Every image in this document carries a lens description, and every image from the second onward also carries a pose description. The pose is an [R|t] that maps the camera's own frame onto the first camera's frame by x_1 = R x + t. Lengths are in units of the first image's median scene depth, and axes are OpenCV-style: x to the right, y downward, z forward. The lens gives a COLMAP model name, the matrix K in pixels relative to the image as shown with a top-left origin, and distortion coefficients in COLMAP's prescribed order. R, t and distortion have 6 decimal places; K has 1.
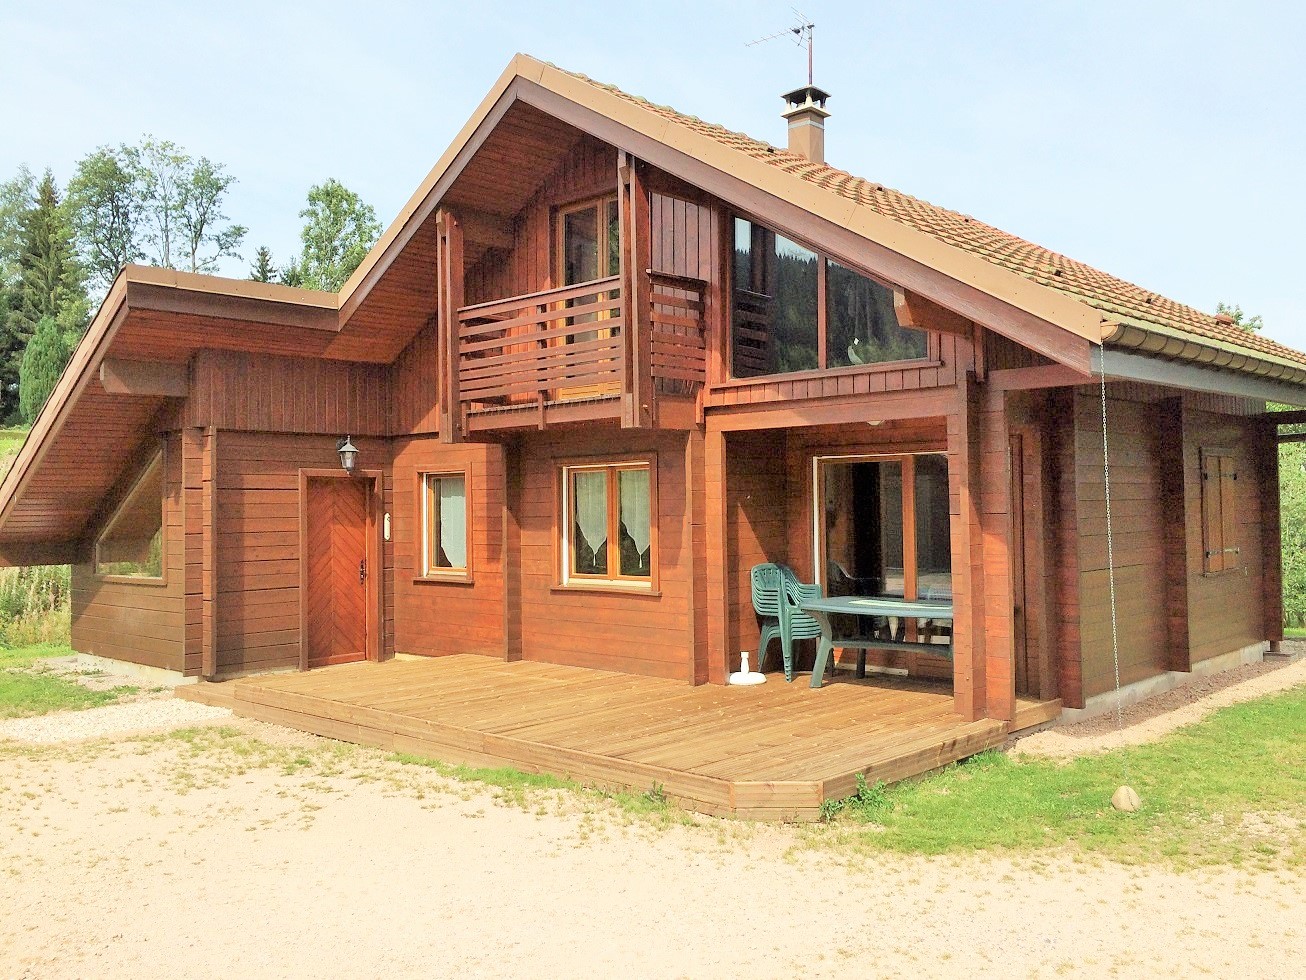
lens RADIAL K [[1130.8, 0, 647.4], [0, 1130.8, 490.2], [0, 0, 1]] dist [0.016195, -0.036516]
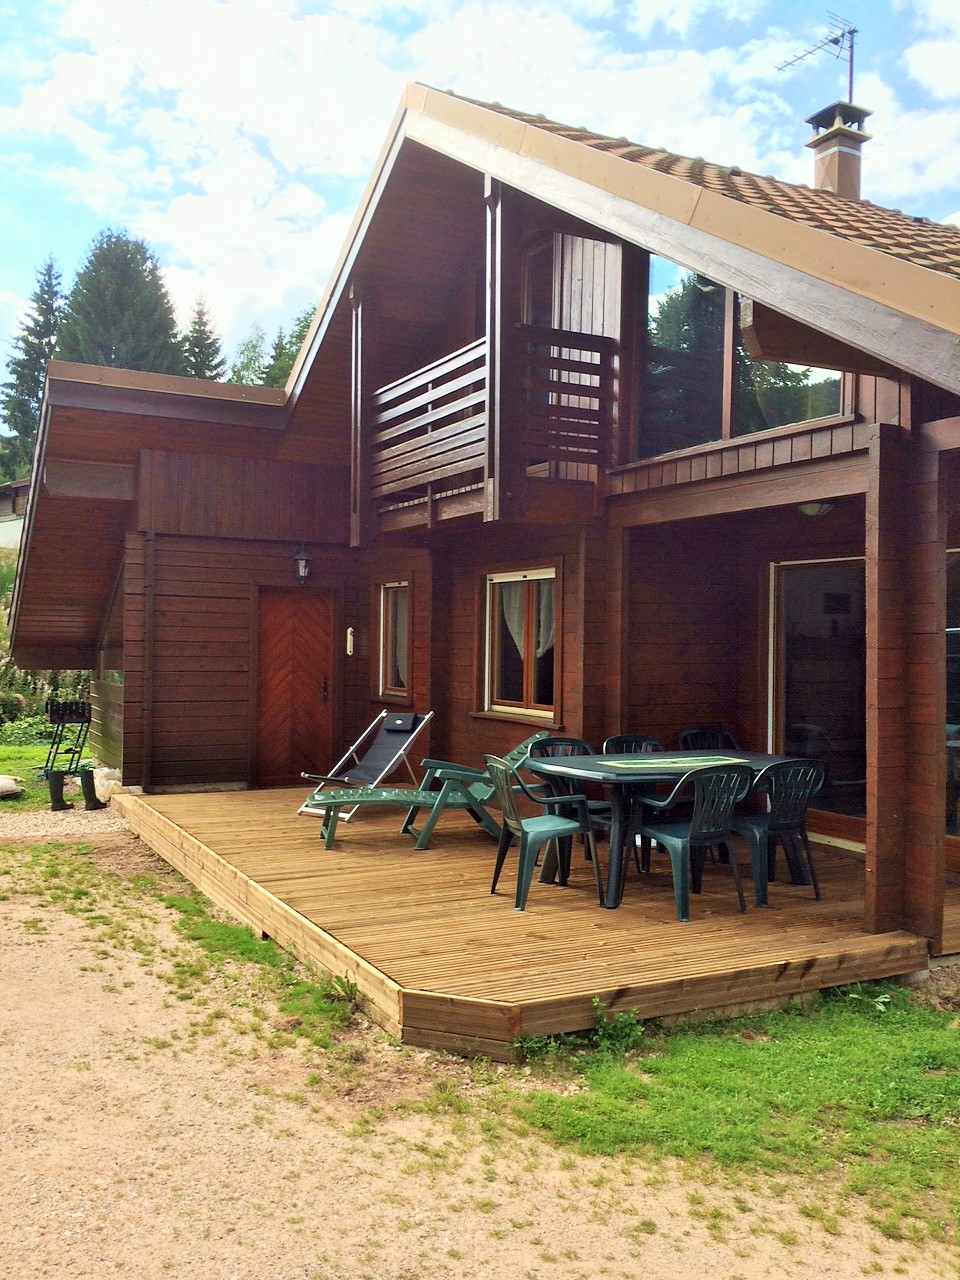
lens RADIAL K [[1108.3, 0, 482.0], [0, 1108.3, 641.4], [0, 0, 1]] dist [0.016195, -0.036516]
pose [[0.945153, 0.026516, -0.325550, 0.220041], [-0.020056, 0.999530, 0.023184, 0.012008], [0.326012, -0.015383, 0.945240, 0.224064]]
